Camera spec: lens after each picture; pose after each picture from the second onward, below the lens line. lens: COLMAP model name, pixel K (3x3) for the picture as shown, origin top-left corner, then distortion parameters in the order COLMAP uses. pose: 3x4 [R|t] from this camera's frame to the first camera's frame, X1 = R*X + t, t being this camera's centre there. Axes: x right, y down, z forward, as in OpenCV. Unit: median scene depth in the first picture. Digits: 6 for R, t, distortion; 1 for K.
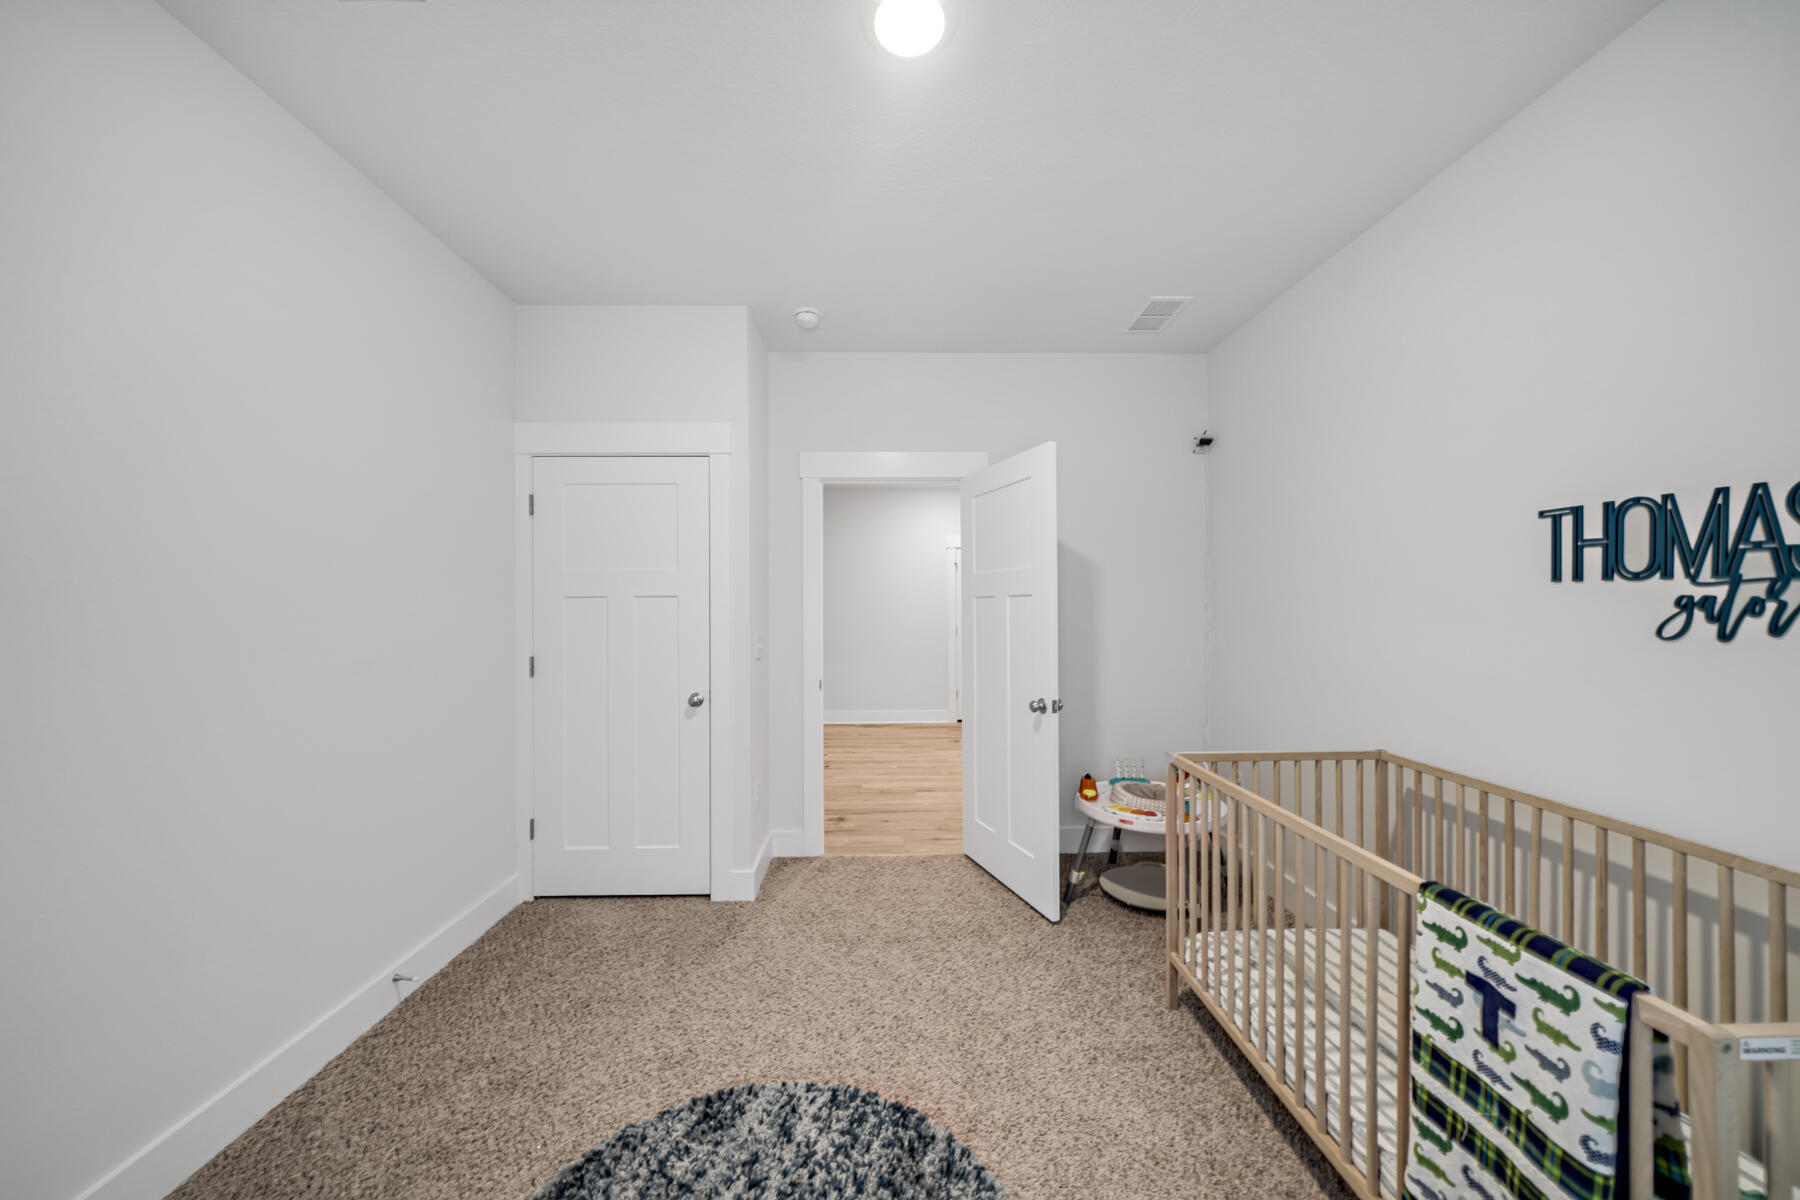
lens RADIAL K [[613.9, 0, 893.5], [0, 613.9, 603.3], [0, 0, 1]] dist [-0.004424, -0.000076]
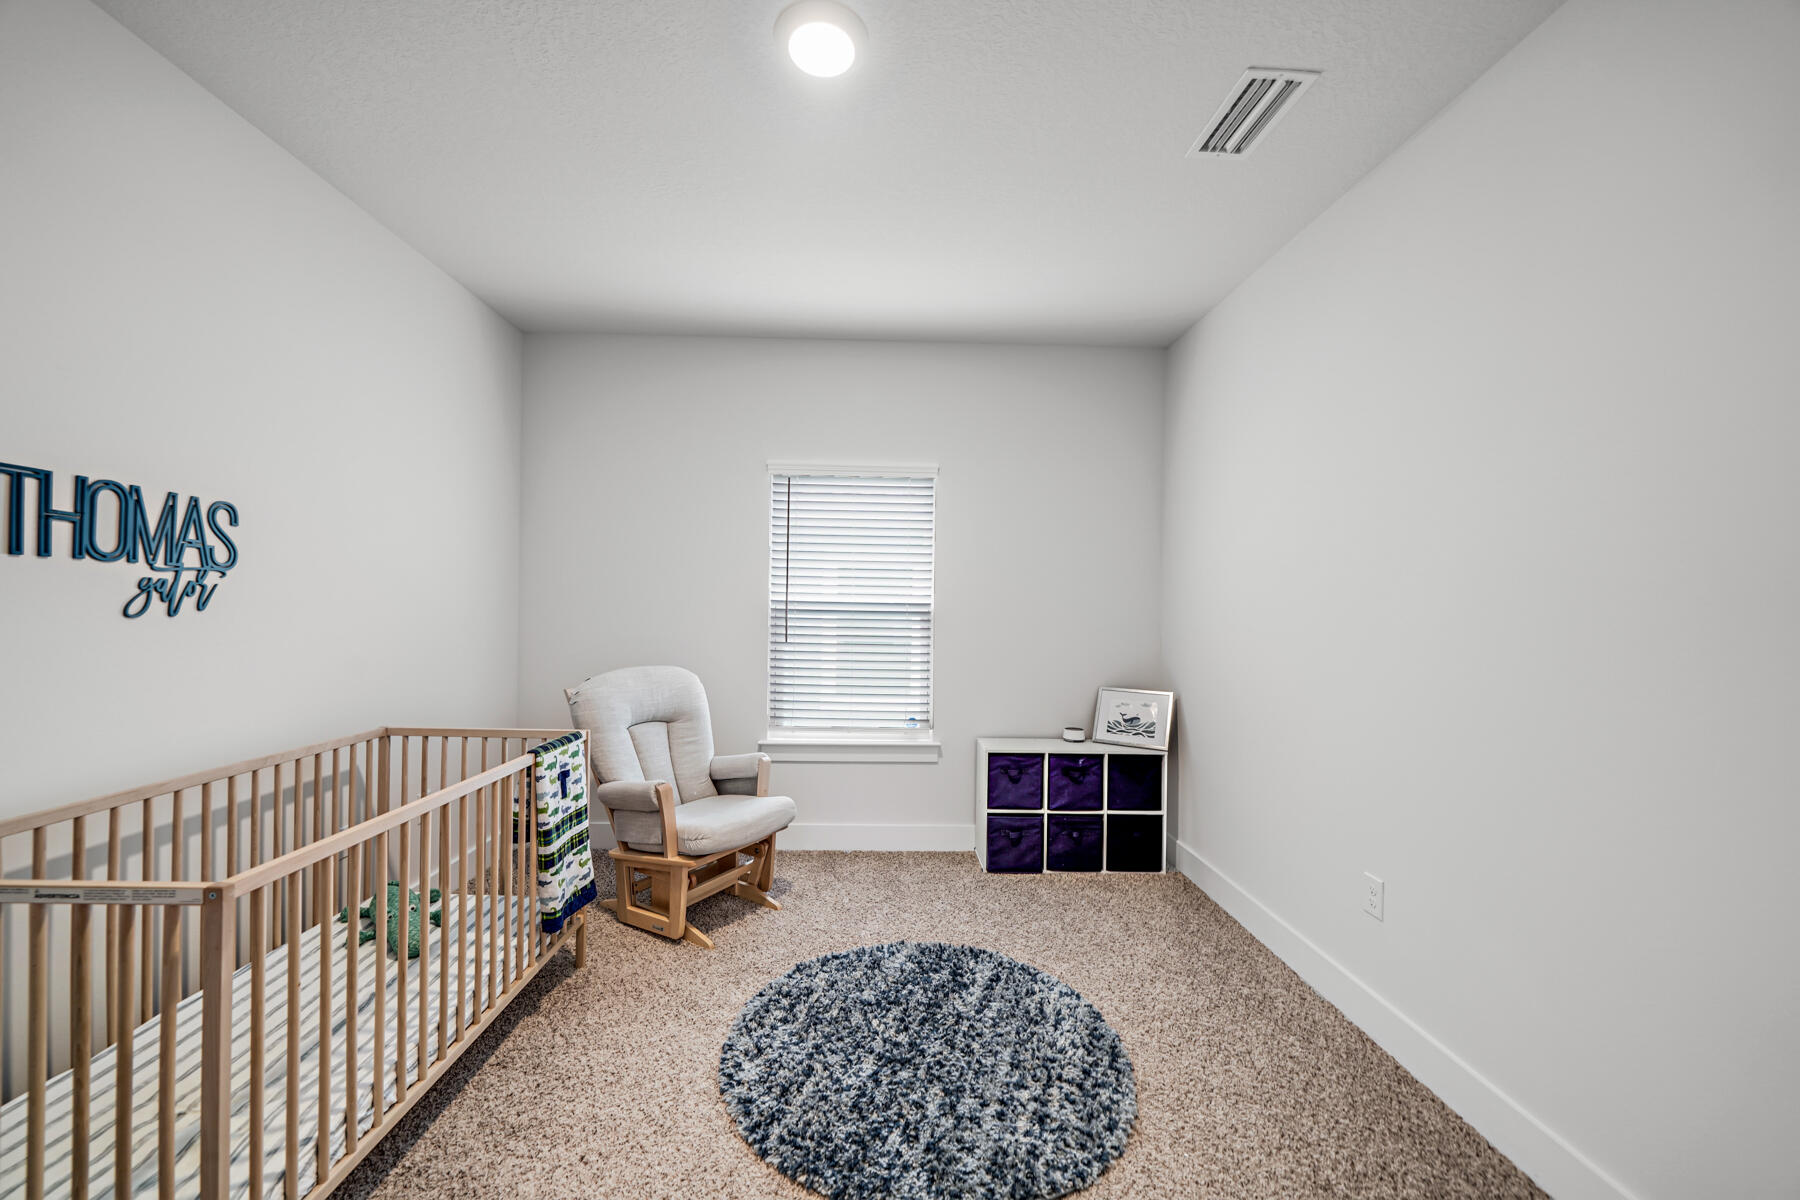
lens RADIAL K [[613.9, 0, 893.5], [0, 613.9, 603.3], [0, 0, 1]] dist [-0.004424, -0.000076]
pose [[-0.999622, -0.009931, -0.025624, -0.084651], [-0.009773, 0.999933, -0.006260, 0.027639], [0.025684, -0.006007, -0.999652, 2.165977]]
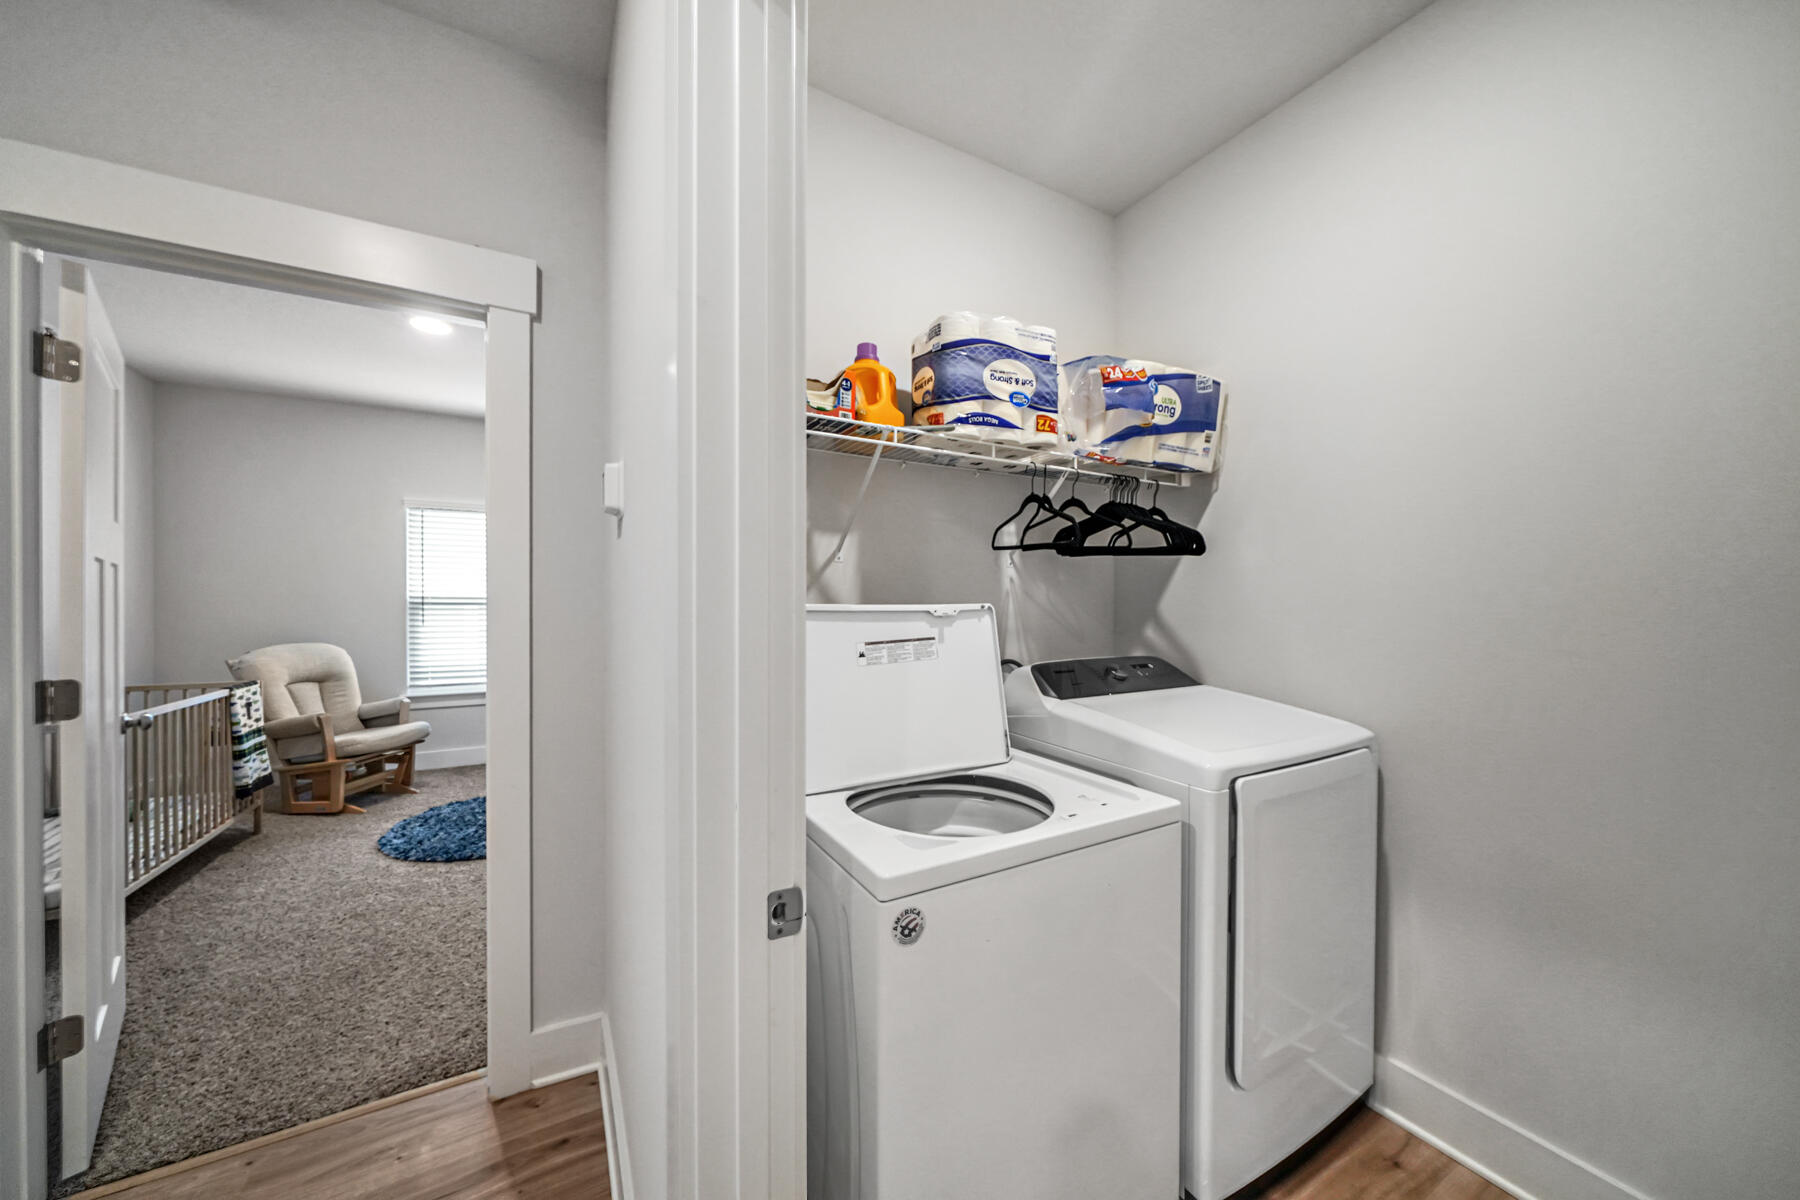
lens RADIAL K [[613.9, 0, 893.5], [0, 613.9, 603.3], [0, 0, 1]] dist [-0.004424, -0.000076]
pose [[-0.881423, 0.006445, -0.472284, -0.412242], [0.006423, 0.999978, 0.001659, 0.058971], [0.472284, -0.001571, -0.881445, 3.892902]]
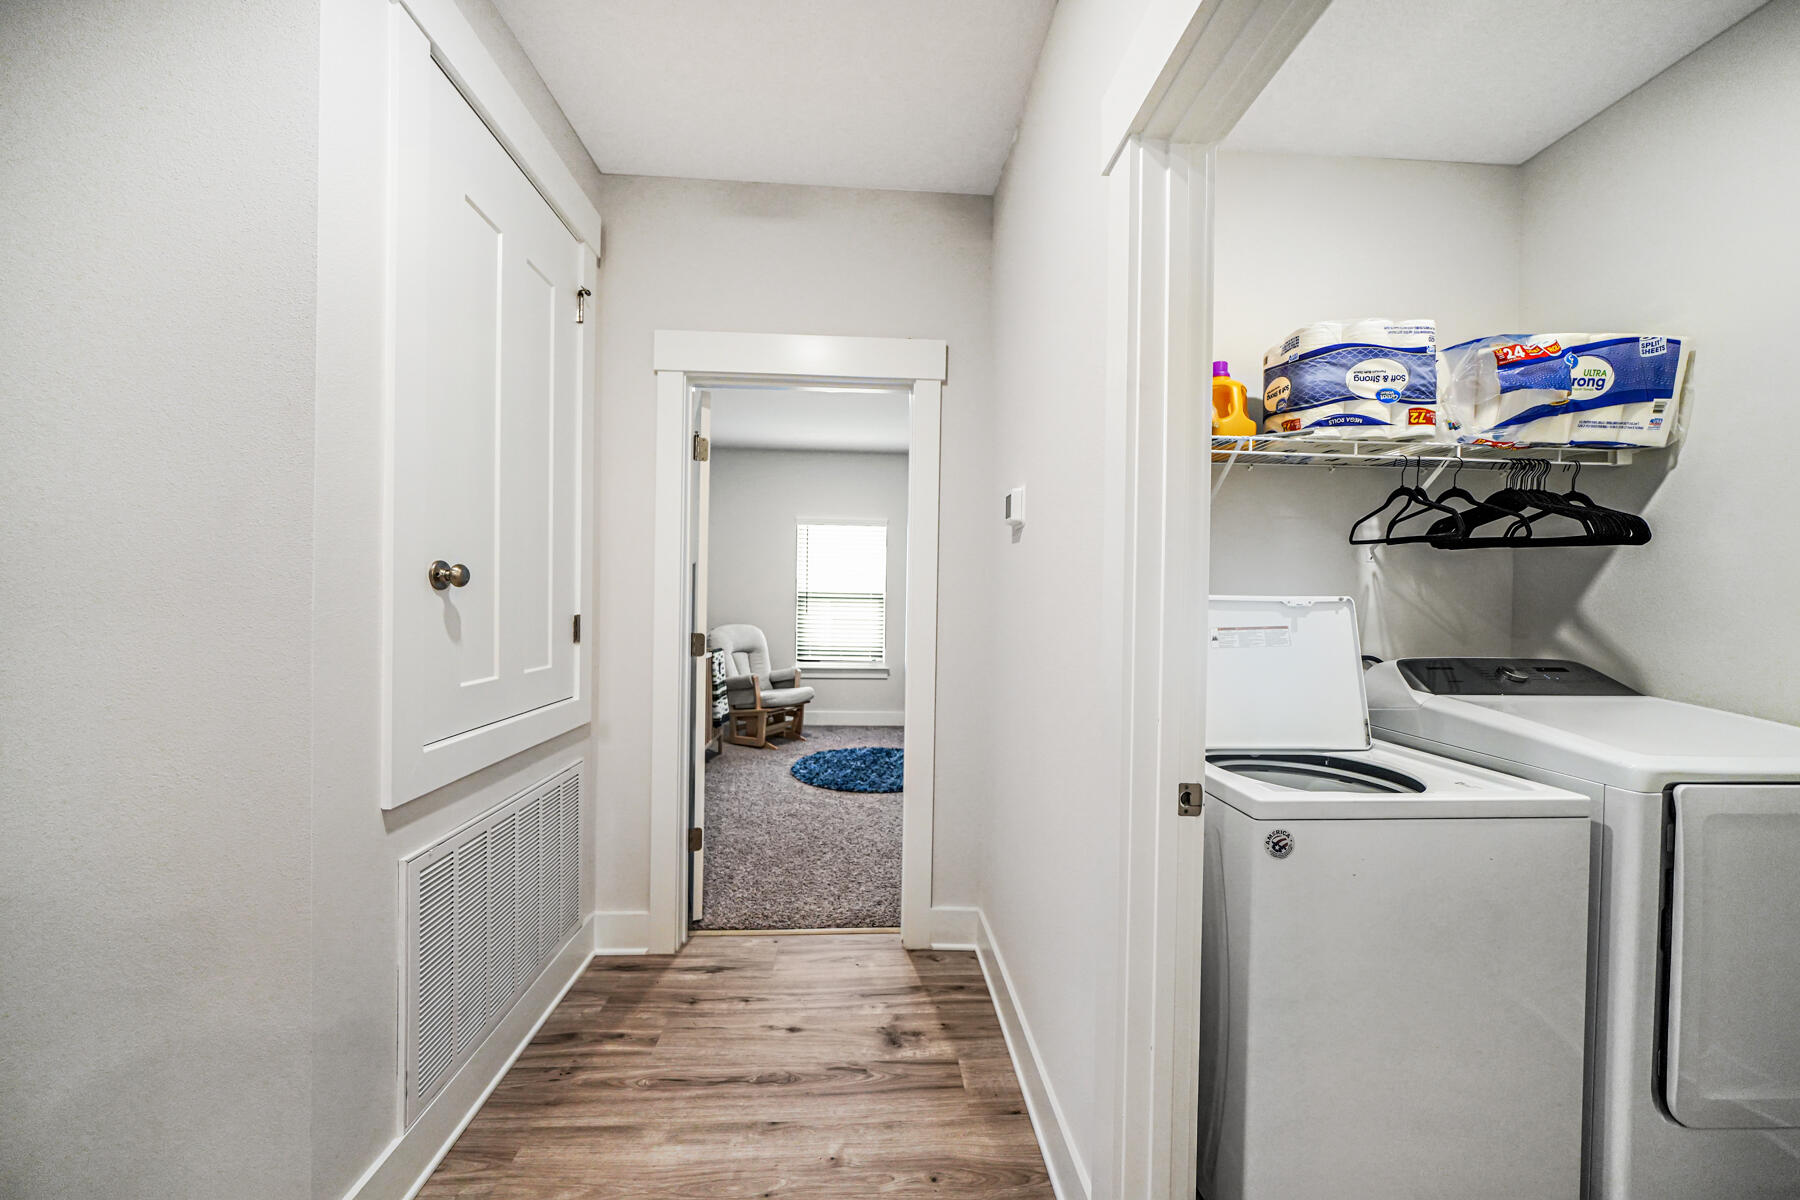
lens RADIAL K [[622.3, 0, 884.4], [0, 622.3, 604.5], [0, 0, 1]] dist [-0.006783, -0.000113]
pose [[-0.999413, -0.010070, -0.032745, -0.145002], [-0.010101, 0.999949, 0.000798, 0.089973], [0.032735, 0.001129, -0.999463, 4.166875]]
